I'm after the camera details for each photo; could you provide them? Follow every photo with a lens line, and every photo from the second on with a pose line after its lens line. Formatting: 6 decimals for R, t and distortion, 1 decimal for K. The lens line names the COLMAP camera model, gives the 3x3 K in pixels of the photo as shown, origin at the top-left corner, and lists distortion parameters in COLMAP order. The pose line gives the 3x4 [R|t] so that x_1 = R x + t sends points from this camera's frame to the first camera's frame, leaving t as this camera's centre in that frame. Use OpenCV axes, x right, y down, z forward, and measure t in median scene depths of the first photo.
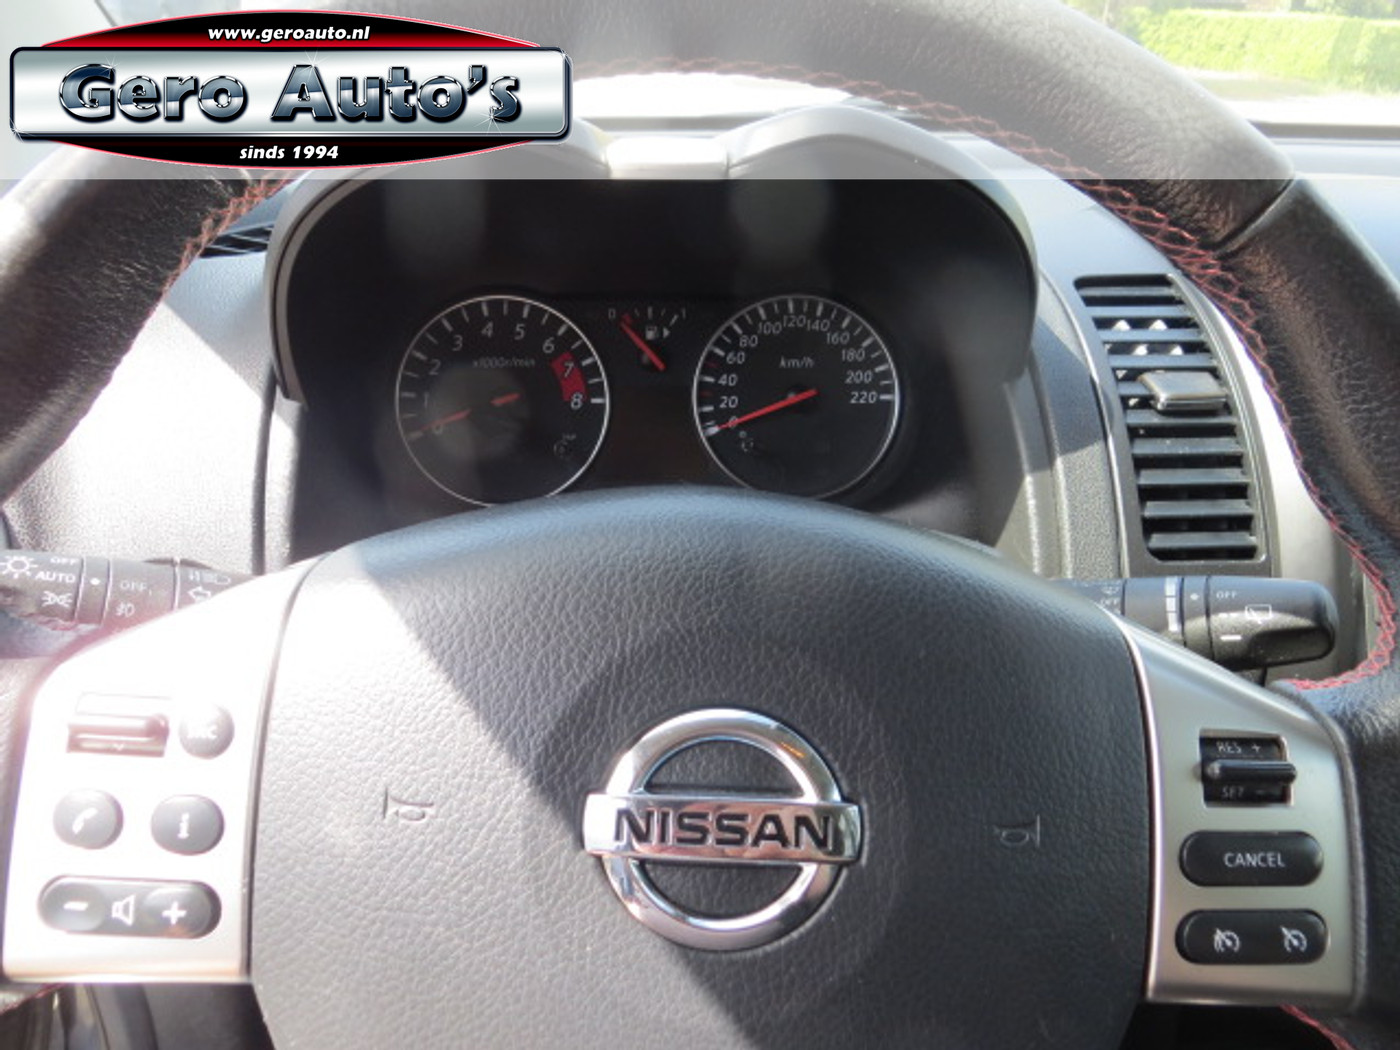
lens RADIAL K [[979.1, 0, 700.0], [0, 979.1, 525.0], [0, 0, 1]] dist [-0.009914, -0.012108]
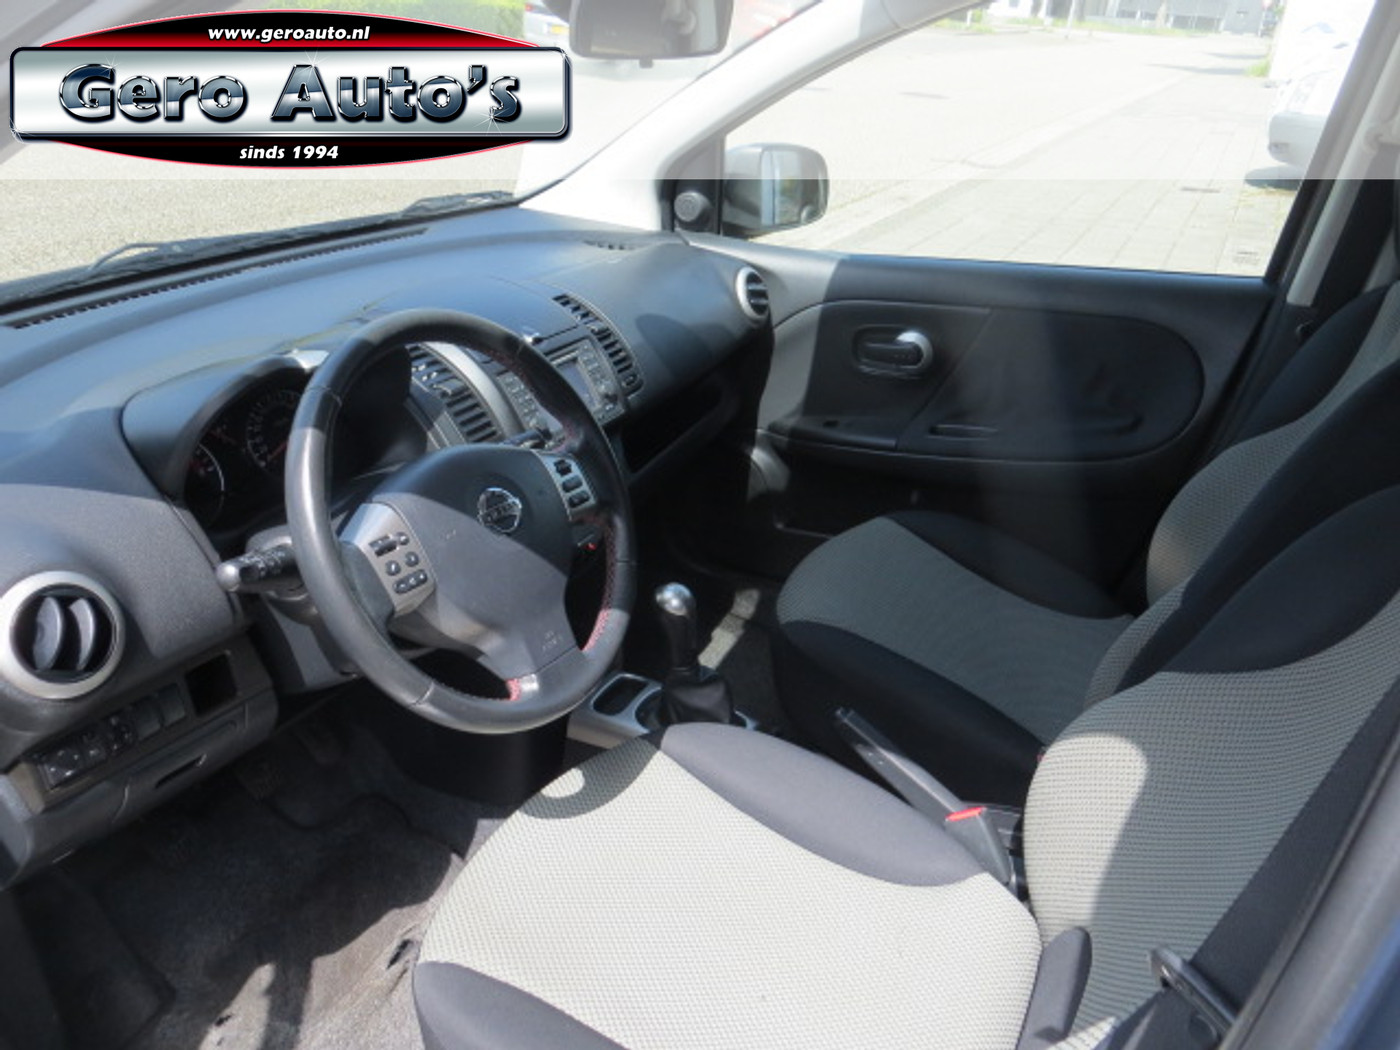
lens RADIAL K [[979.1, 0, 700.0], [0, 979.1, 525.0], [0, 0, 1]] dist [-0.009914, -0.012108]
pose [[0.479292, -0.366162, 0.797624, -1.562693], [0.345932, 0.914055, 0.211741, -0.125805], [-0.806604, 0.174438, 0.564767, -1.097711]]
